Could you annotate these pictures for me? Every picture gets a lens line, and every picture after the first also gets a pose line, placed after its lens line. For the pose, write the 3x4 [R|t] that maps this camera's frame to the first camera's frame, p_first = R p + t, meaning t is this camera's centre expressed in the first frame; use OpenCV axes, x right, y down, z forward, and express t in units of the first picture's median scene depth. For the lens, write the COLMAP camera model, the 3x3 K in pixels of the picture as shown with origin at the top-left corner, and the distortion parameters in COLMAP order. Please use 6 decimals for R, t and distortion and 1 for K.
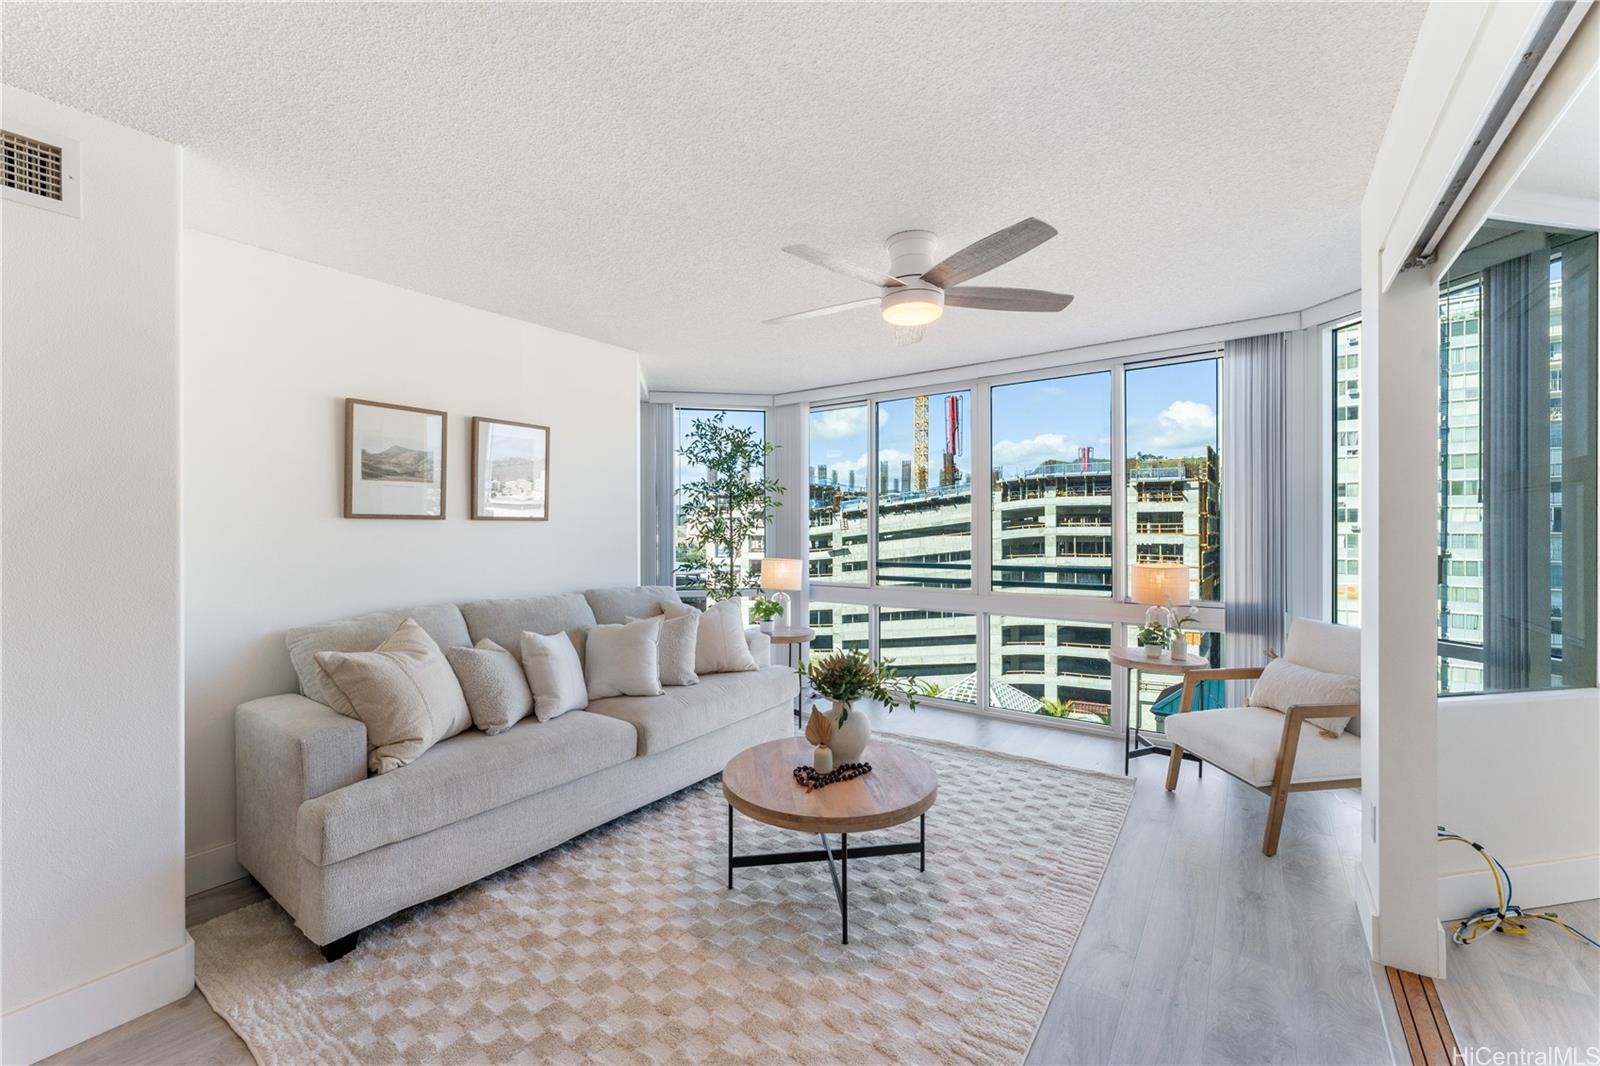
lens RADIAL K [[637.8, 0, 786.7], [0, 637.8, 528.7], [0, 0, 1]] dist [-0.000071, -0.000772]
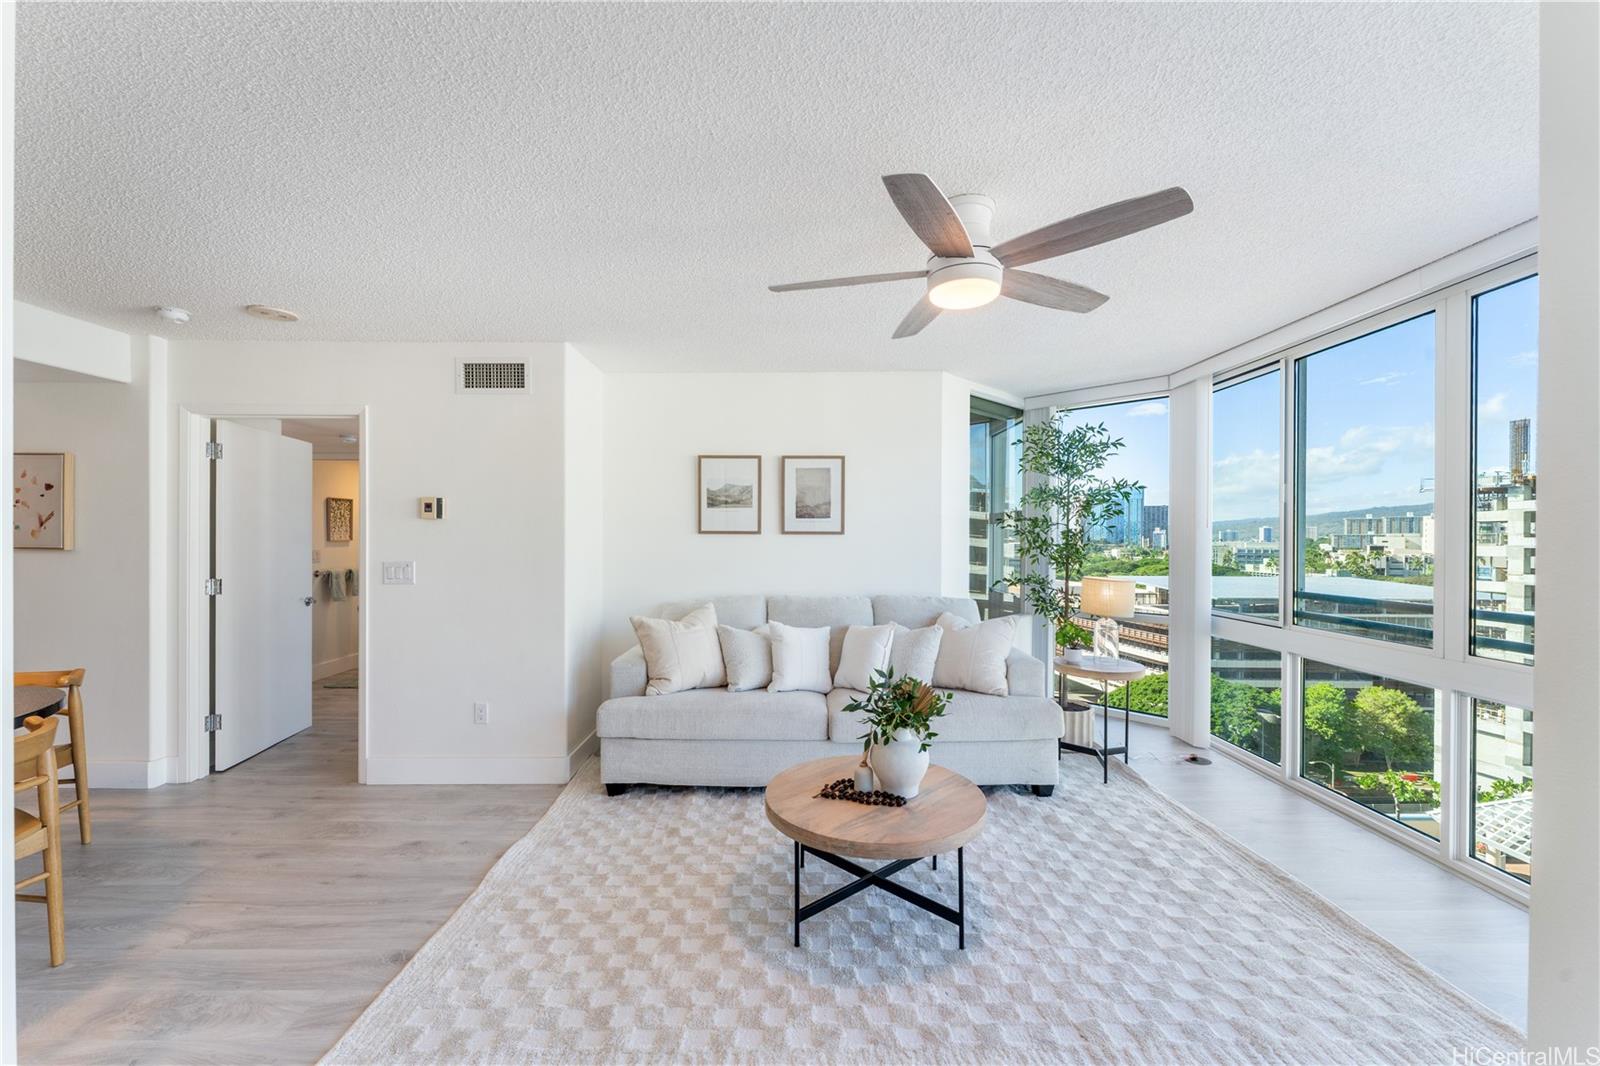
lens RADIAL K [[637.8, 0, 806.8], [0, 637.8, 534.4], [0, 0, 1]] dist [-0.000071, -0.000772]
pose [[0.591793, -0.000527, -0.806090, 0.672660], [-0.001036, 0.999998, -0.001414, -0.012283], [0.806090, 0.001672, 0.591791, 0.286848]]
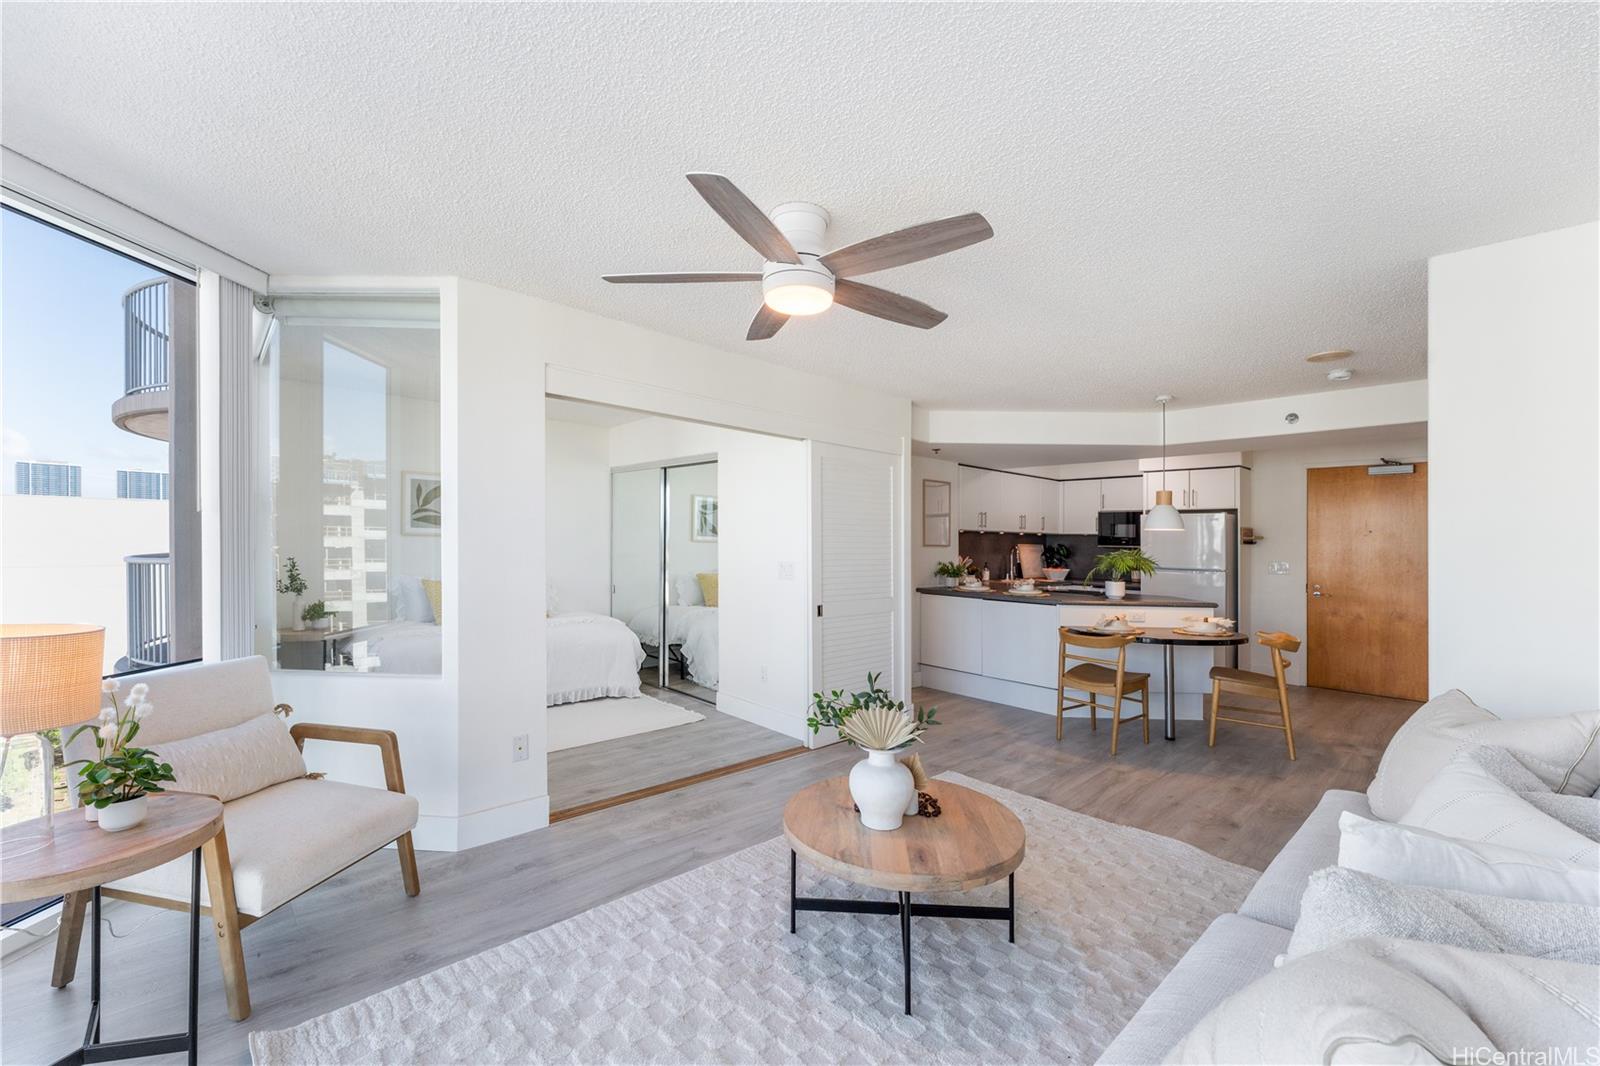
lens RADIAL K [[637.8, 0, 793.2], [0, 637.8, 539.2], [0, 0, 1]] dist [-0.000071, -0.000772]
pose [[-0.979850, -0.013604, 0.199271, 0.045627], [-0.016443, 0.999785, -0.012600, 0.003921], [-0.199057, -0.015622, -0.979863, 1.598914]]
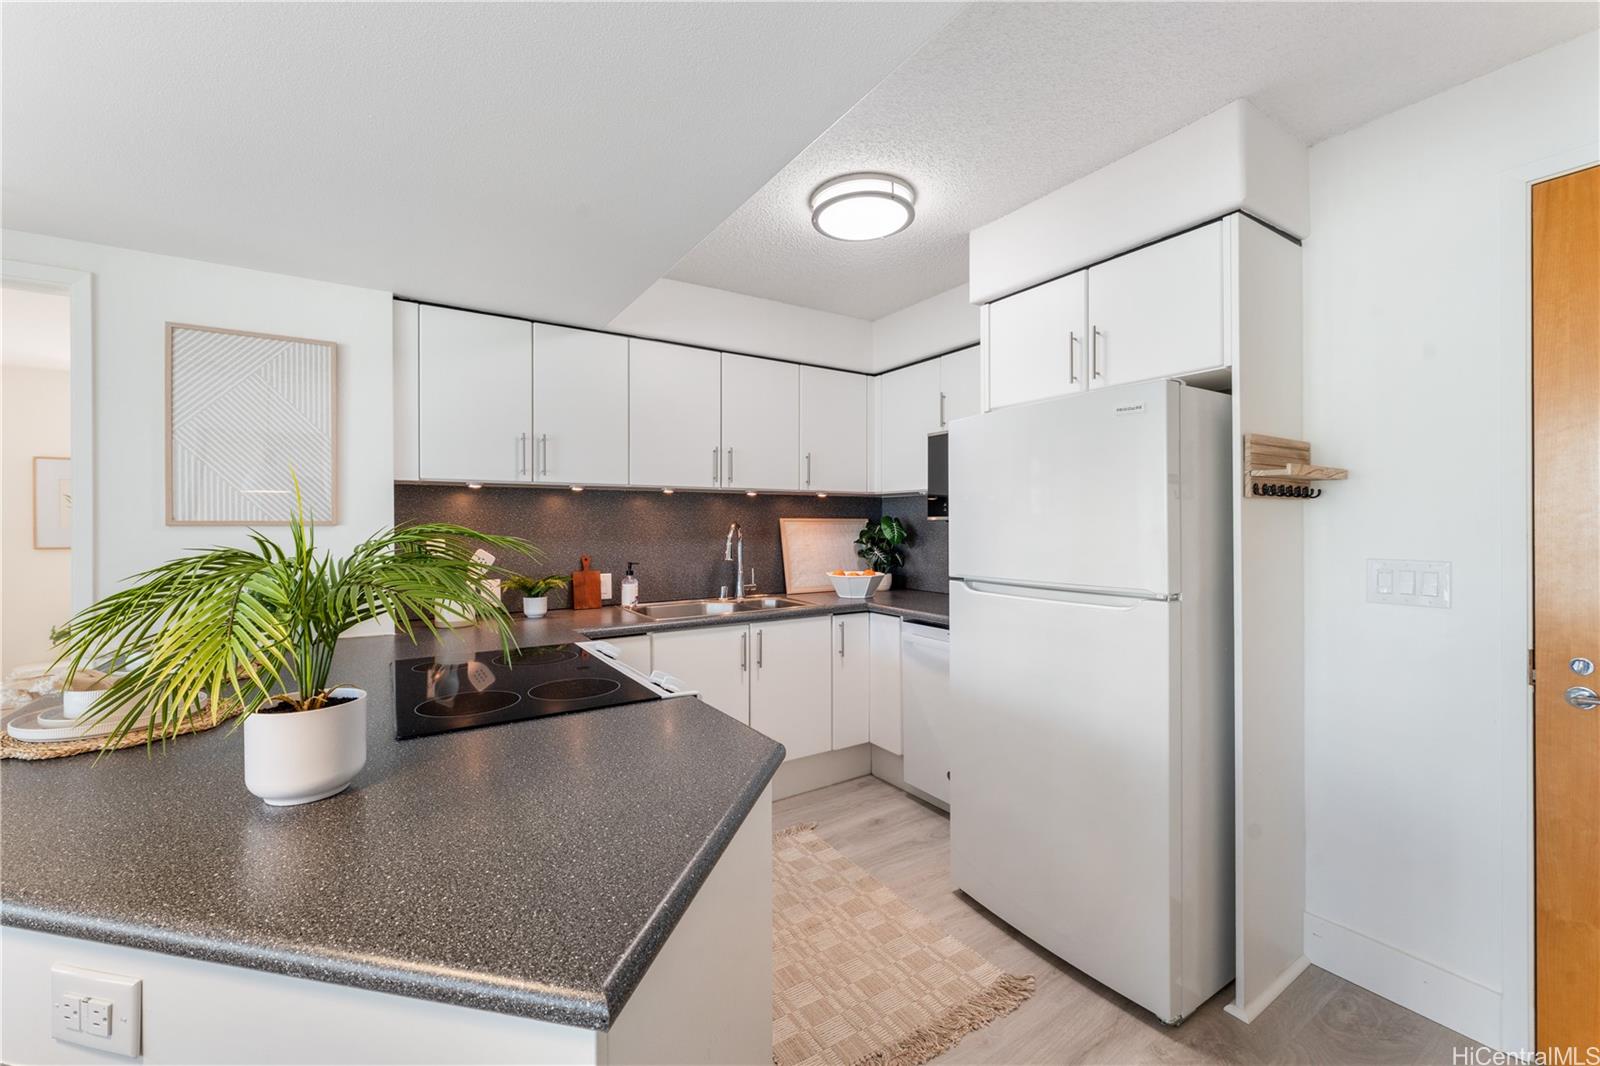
lens RADIAL K [[637.8, 0, 802.1], [0, 637.8, 530.2], [0, 0, 1]] dist [-0.000071, -0.000772]
pose [[-0.935372, 0.000306, 0.353666, -0.860526], [0.000402, 1.000000, 0.000197, -0.002155], [-0.353665, 0.000326, -0.935372, -0.175123]]
